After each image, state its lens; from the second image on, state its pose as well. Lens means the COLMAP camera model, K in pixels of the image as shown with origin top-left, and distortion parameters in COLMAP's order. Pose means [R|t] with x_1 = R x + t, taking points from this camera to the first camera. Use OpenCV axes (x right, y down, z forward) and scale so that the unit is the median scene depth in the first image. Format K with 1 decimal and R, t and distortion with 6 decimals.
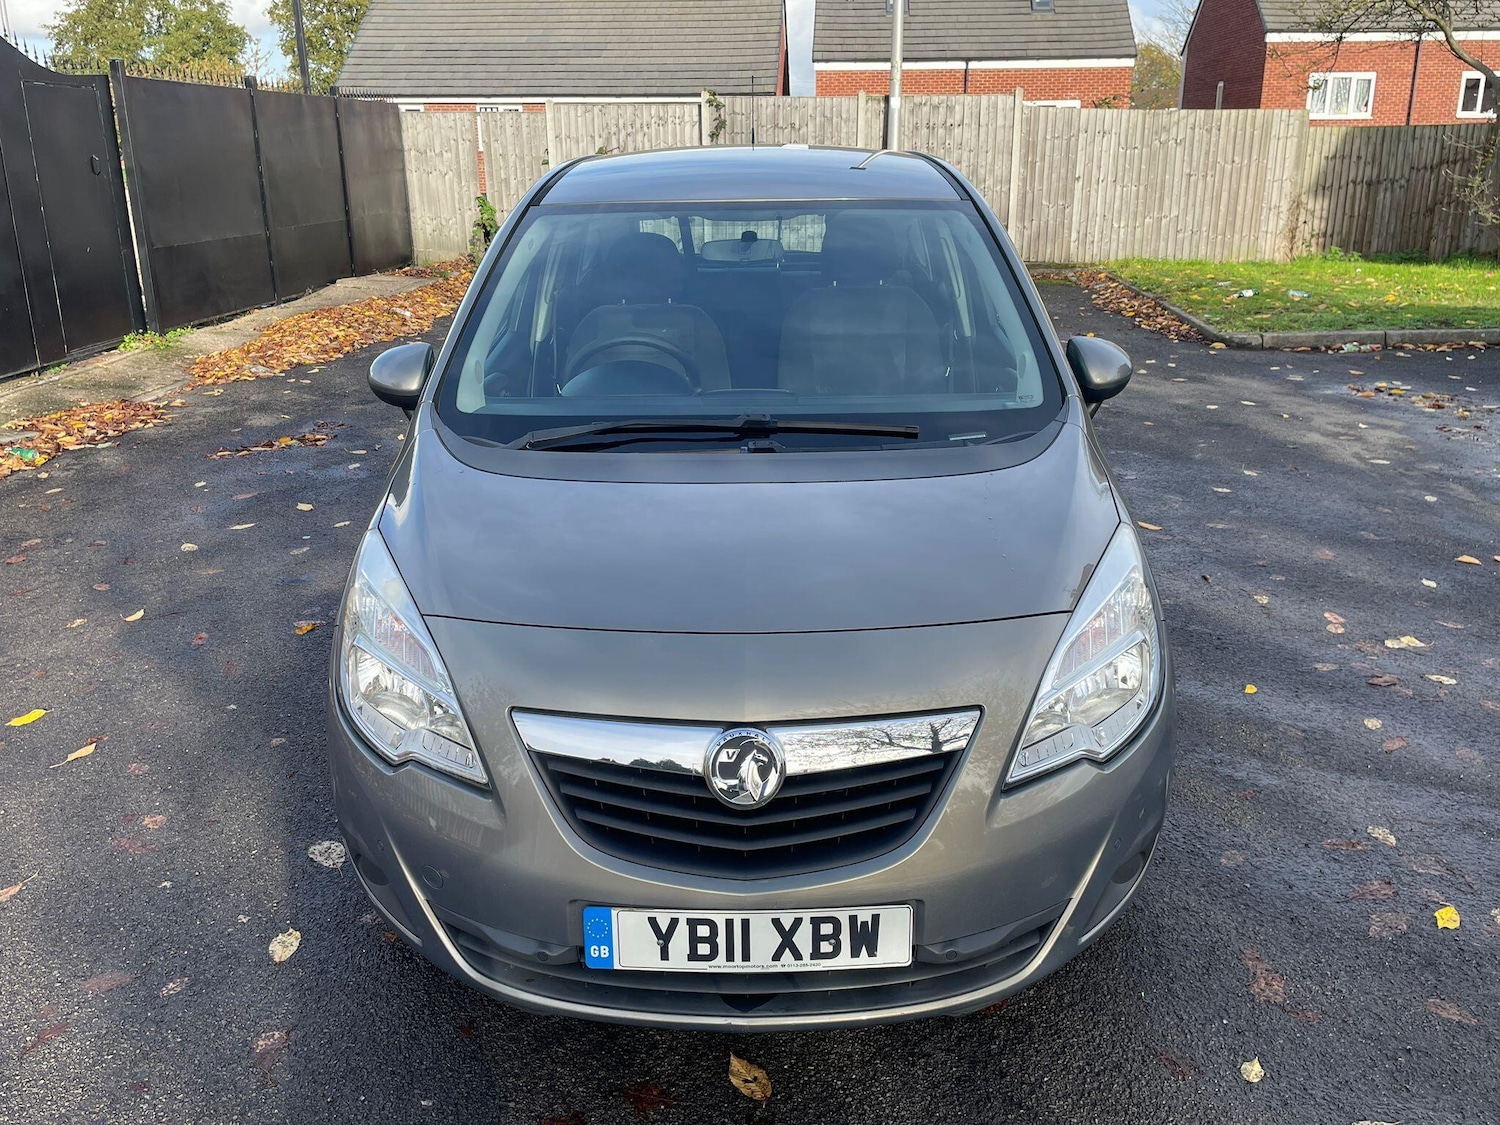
lens RADIAL K [[1257.3, 0, 747.9], [0, 1257.3, 533.3], [0, 0, 1]] dist [0.076729, -0.095035]
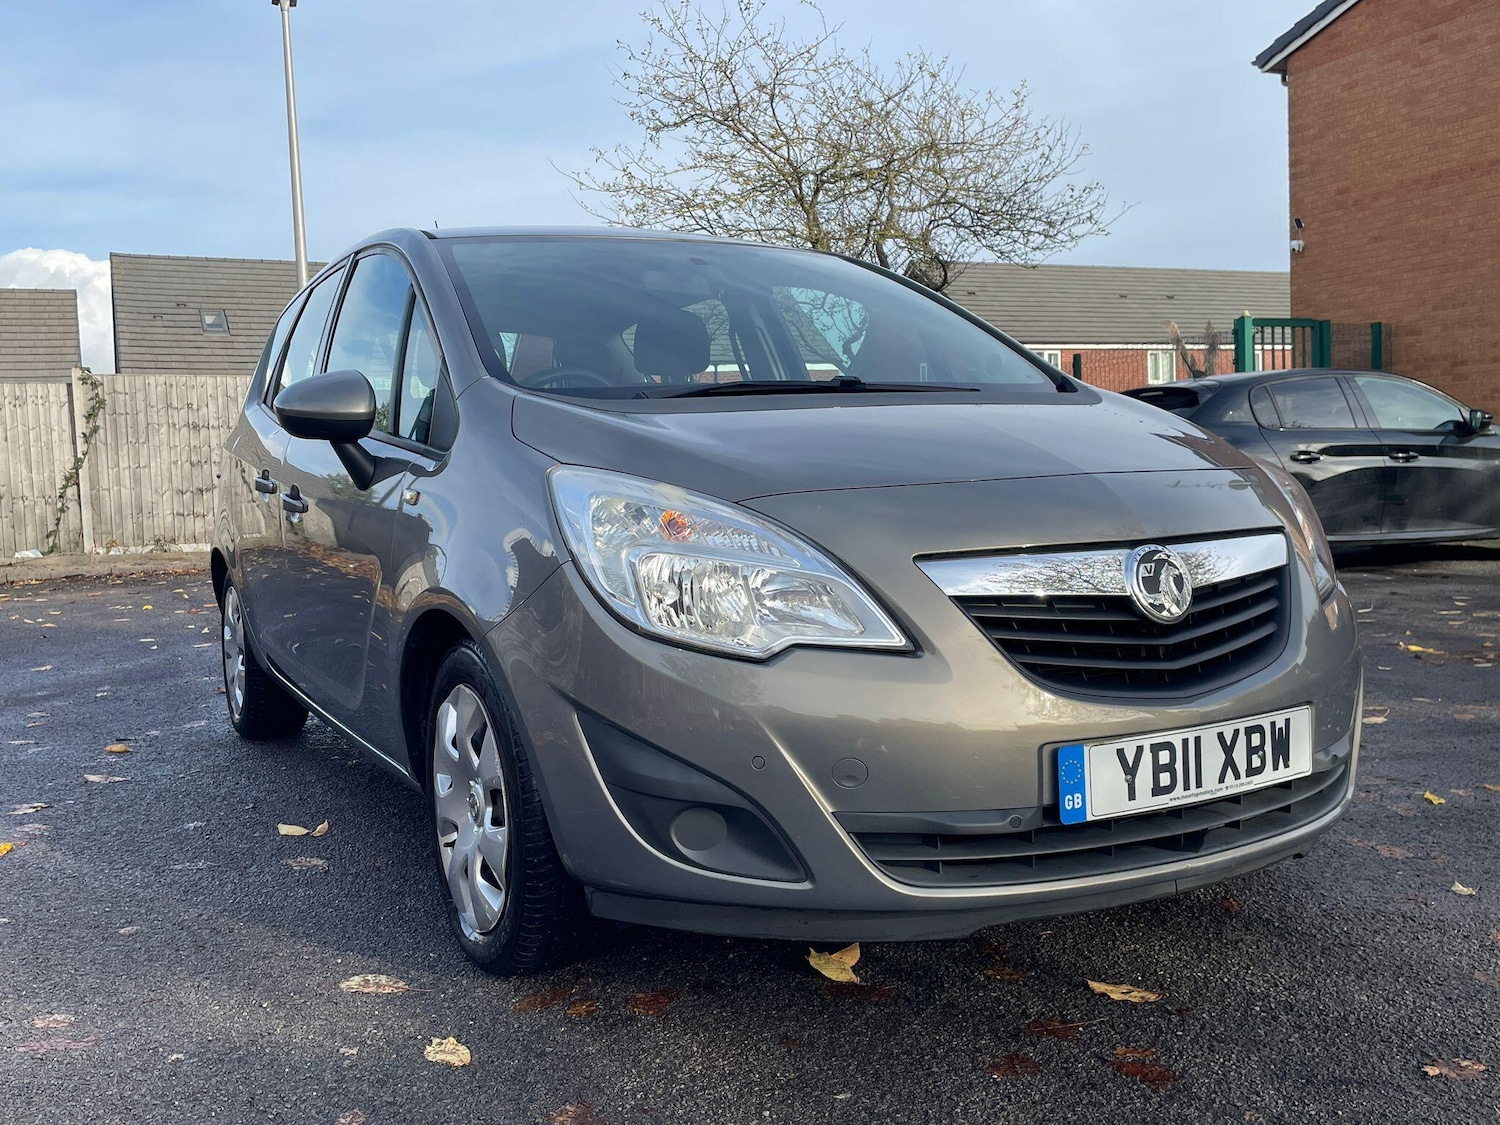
lens RADIAL K [[1351.3, 0, 754.0], [0, 1351.3, 544.0], [0, 0, 1]] dist [0.088885, -0.116090]
pose [[0.871670, -0.051748, 0.487354, -0.485161], [0.172447, 0.963203, -0.206161, 0.197872], [-0.458753, 0.263747, 0.848518, 0.152948]]
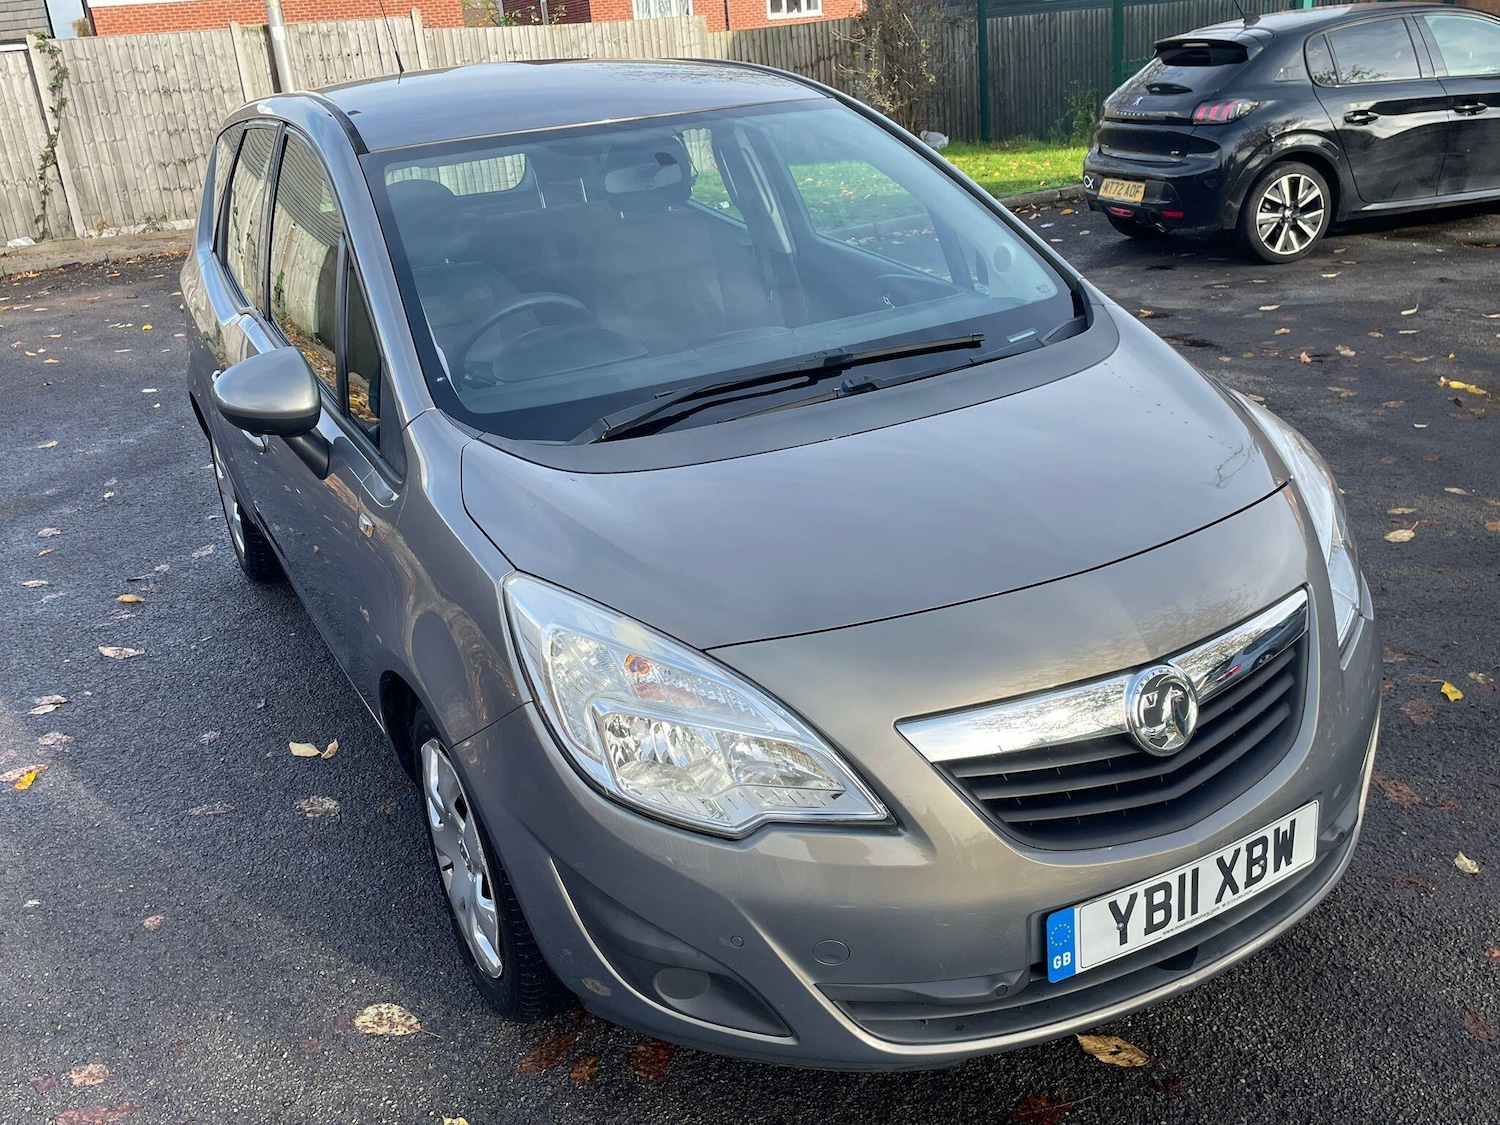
lens RADIAL K [[1353.8, 0, 739.4], [0, 1353.8, 538.9], [0, 0, 1]] dist [0.088904, -0.115402]
pose [[0.879140, -0.225896, 0.419624, -0.403173], [0.213967, 0.973880, 0.075992, -0.044288], [-0.425830, 0.022978, 0.904512, 0.150468]]
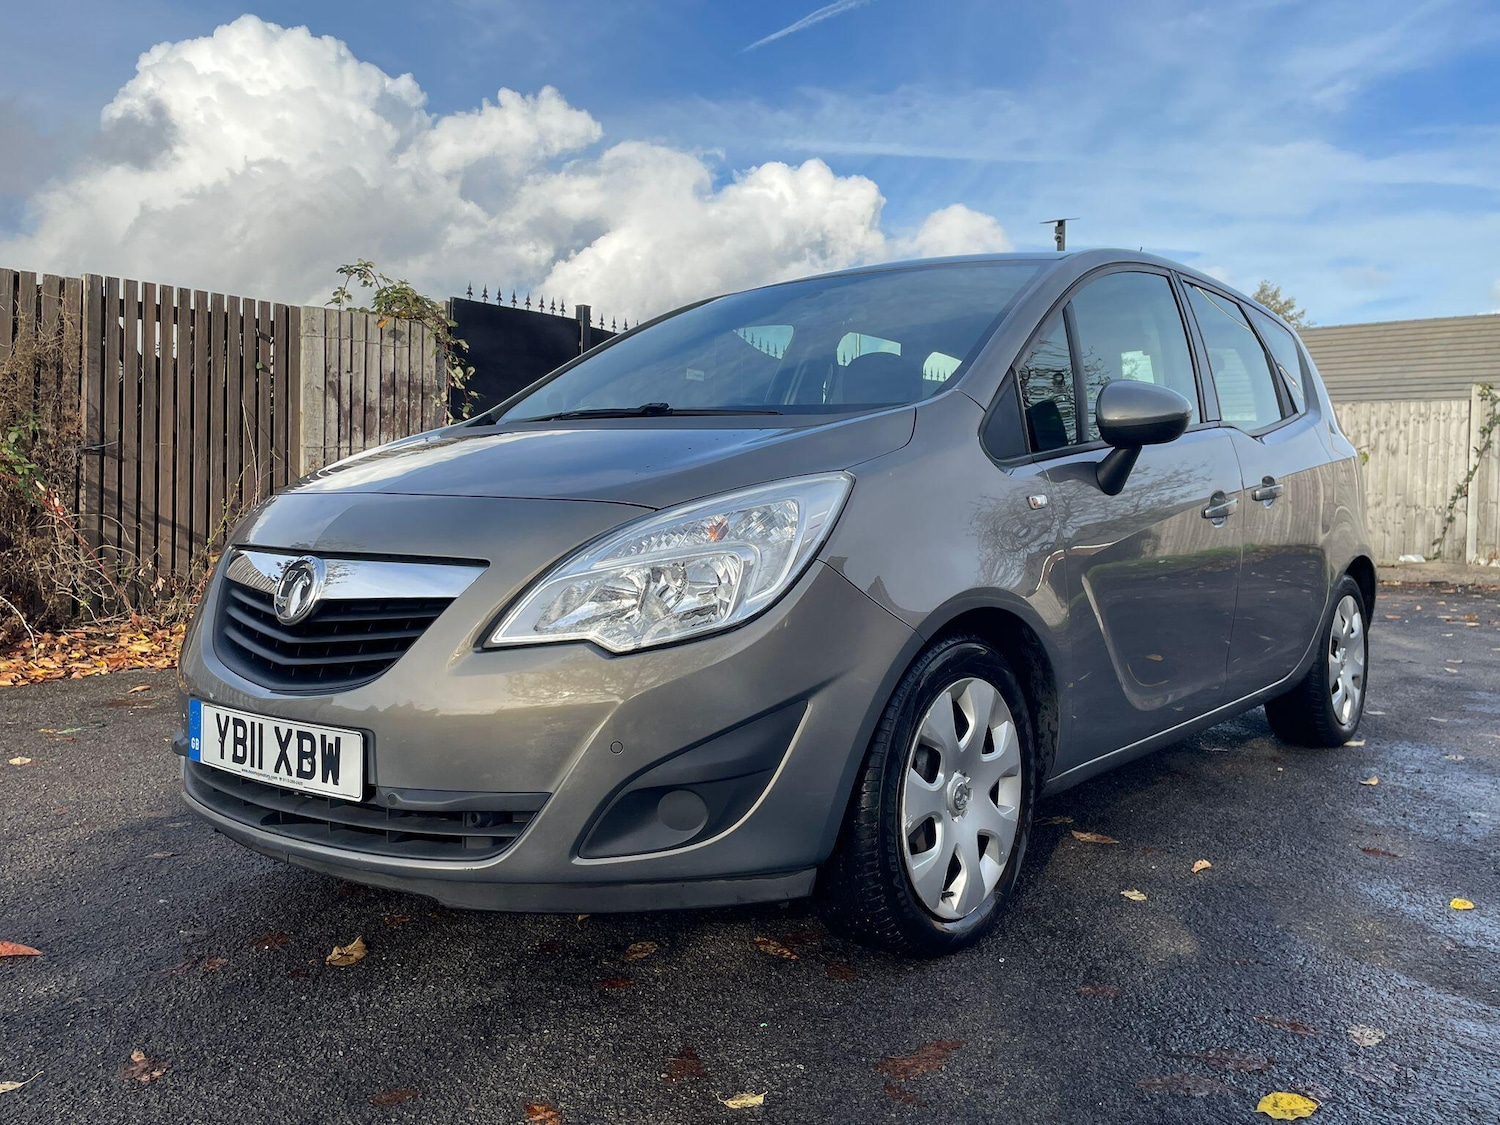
lens RADIAL K [[1266.3, 0, 771.3], [0, 1266.3, 526.1], [0, 0, 1]] dist [0.067467, -0.090639]
pose [[0.797274, 0.034028, -0.602658, 0.620070], [-0.197281, 0.958270, -0.206881, 0.175223], [0.570469, 0.283834, 0.770716, 0.221779]]
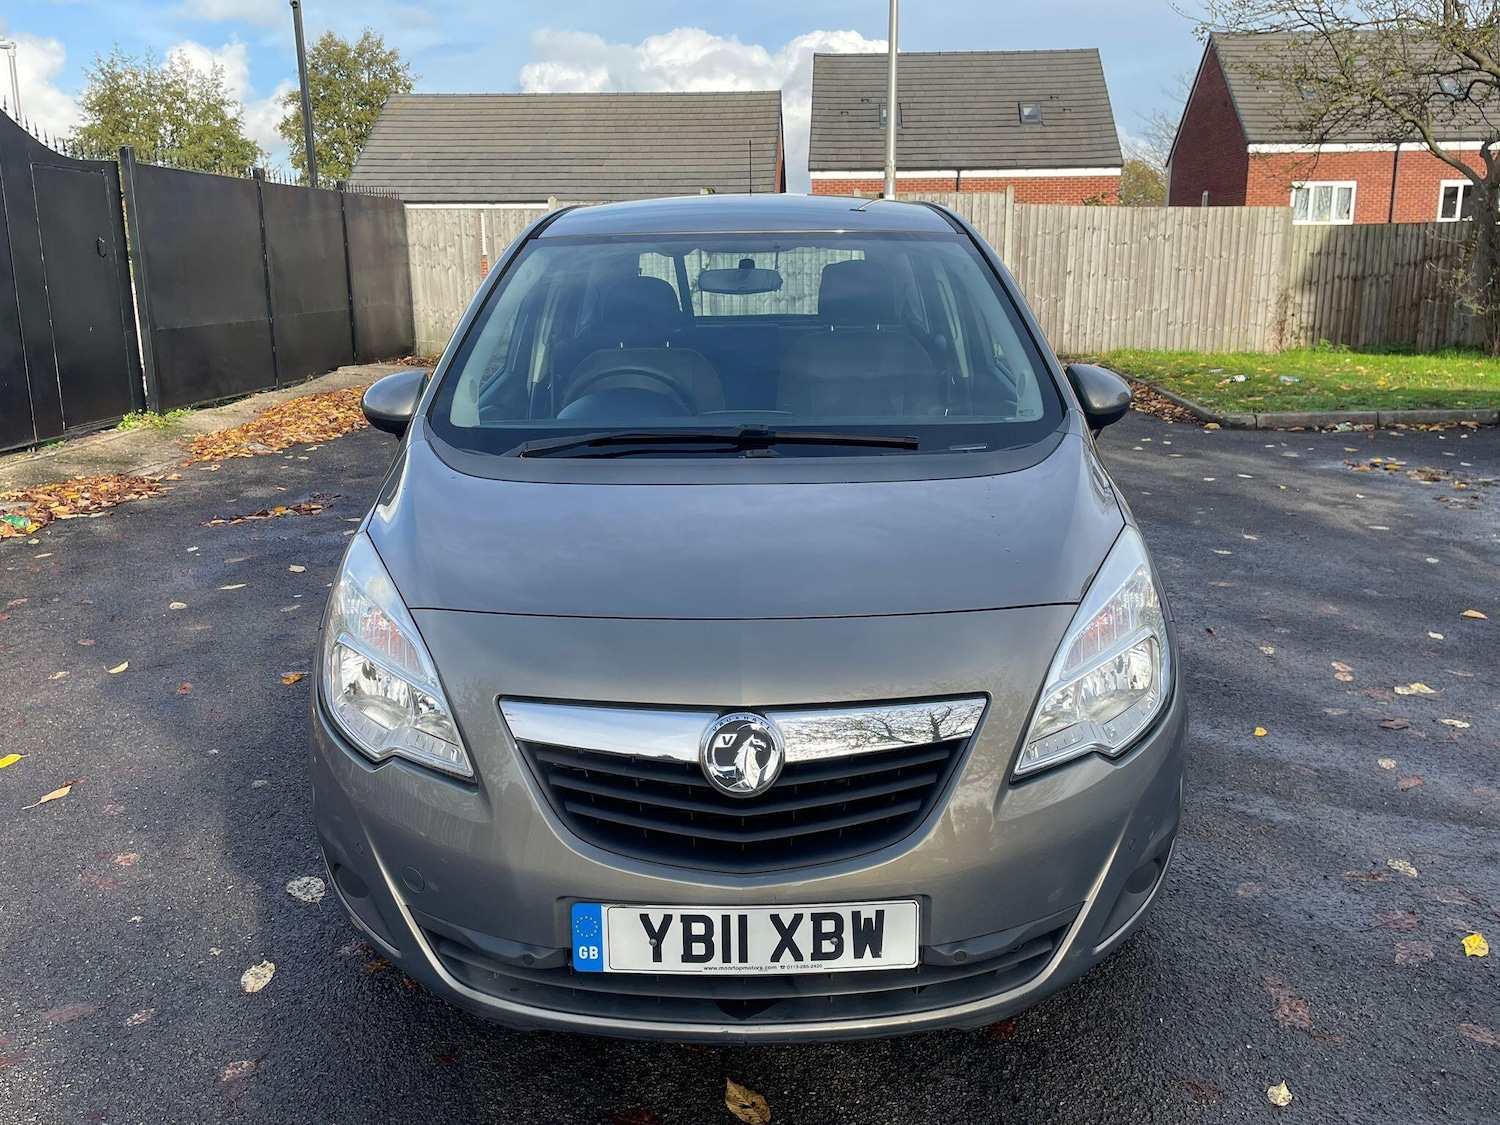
lens RADIAL K [[1256.4, 0, 753.7], [0, 1256.4, 533.8], [0, 0, 1]] dist [0.078655, -0.097040]
pose [[0.999982, -0.000520, 0.006040, 0.000490], [0.001005, 0.996759, -0.080436, 0.059577], [-0.005979, 0.080440, 0.996741, 0.019921]]
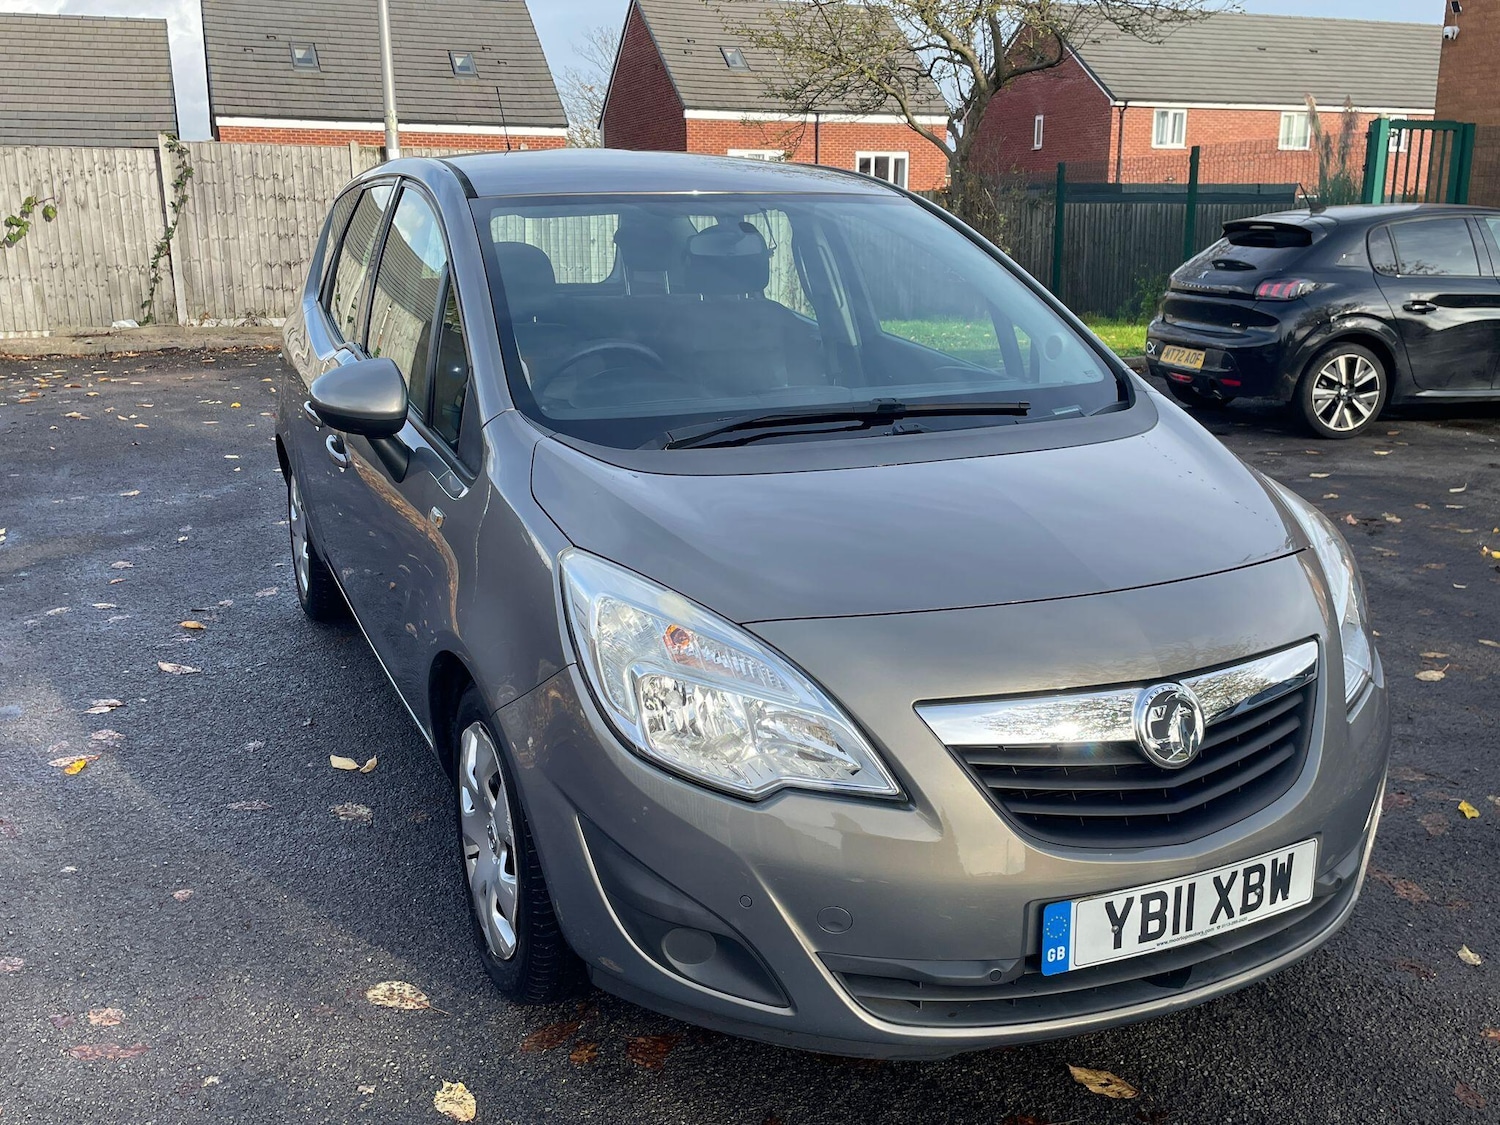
lens RADIAL K [[1351.3, 0, 754.0], [0, 1351.3, 544.0], [0, 0, 1]] dist [0.088885, -0.116090]
pose [[0.905002, -0.094749, 0.414722, -0.432061], [0.120657, 0.992017, -0.036656, 0.031833], [-0.407938, 0.083212, 0.909210, 0.114421]]
